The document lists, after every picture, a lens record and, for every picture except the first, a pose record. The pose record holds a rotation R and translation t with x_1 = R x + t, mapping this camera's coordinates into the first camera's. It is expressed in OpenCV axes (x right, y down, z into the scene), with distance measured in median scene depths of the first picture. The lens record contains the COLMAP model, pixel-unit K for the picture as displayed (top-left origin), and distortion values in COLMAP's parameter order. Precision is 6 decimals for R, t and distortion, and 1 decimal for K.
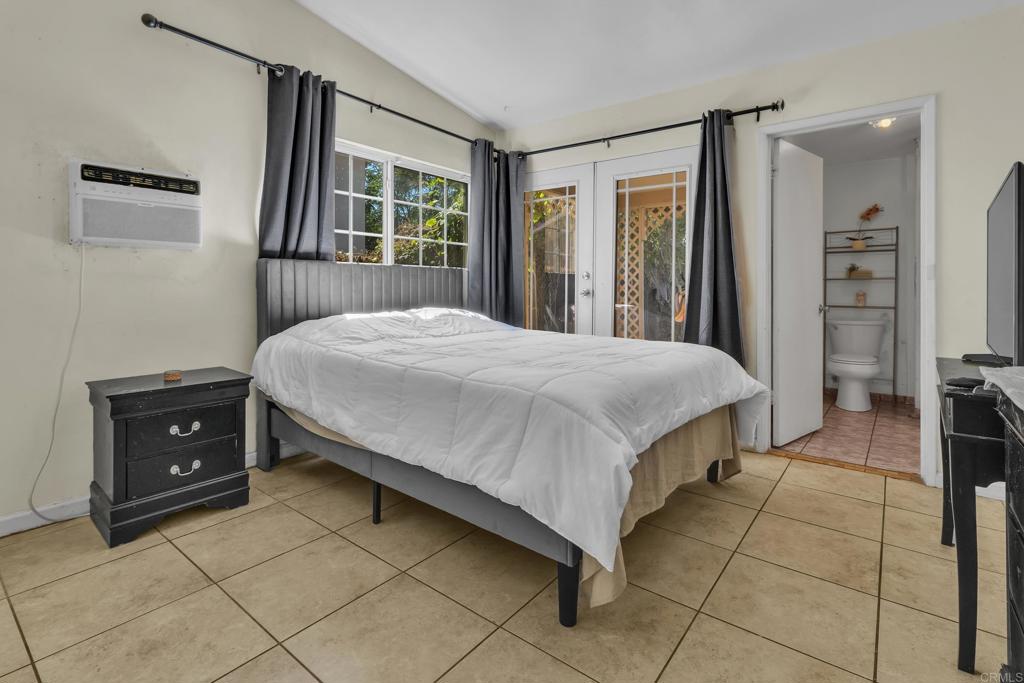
lens RADIAL K [[489.9, 0, 512.7], [0, 489.9, 288.8], [0, 0, 1]] dist [0.000146, 0.000059]
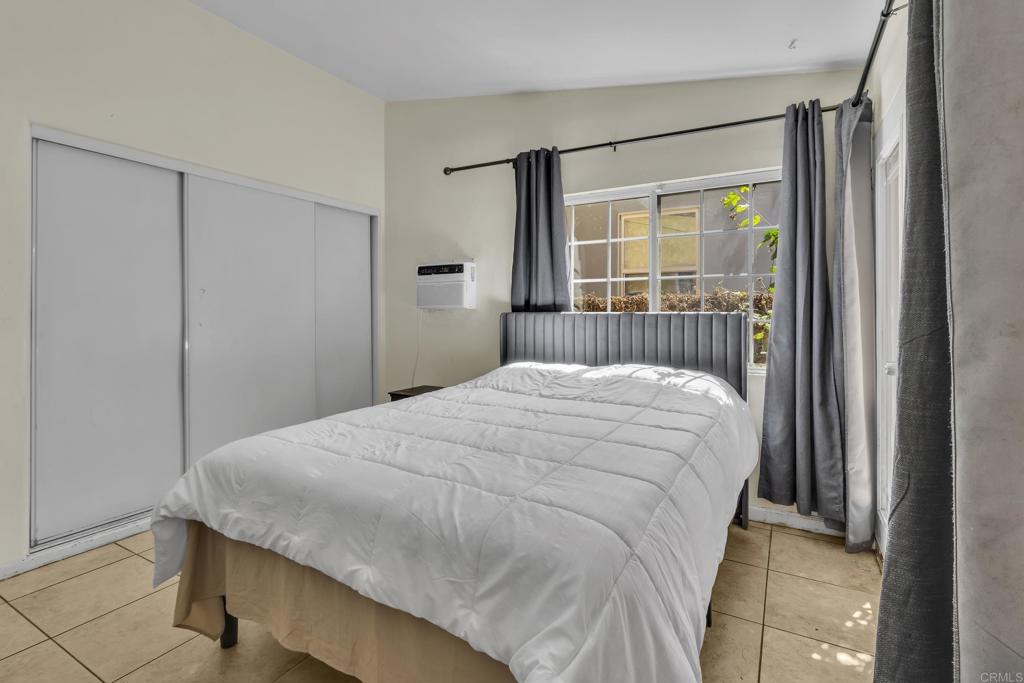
lens RADIAL K [[481.6, 0, 512.1], [0, 481.6, 315.3], [0, 0, 1]] dist [-0.000567, 0.000018]
pose [[0.152727, -0.008521, -0.988232, 0.759800], [0.000033, 0.999963, -0.008617, -0.045569], [0.988268, 0.001283, 0.152722, 0.844904]]
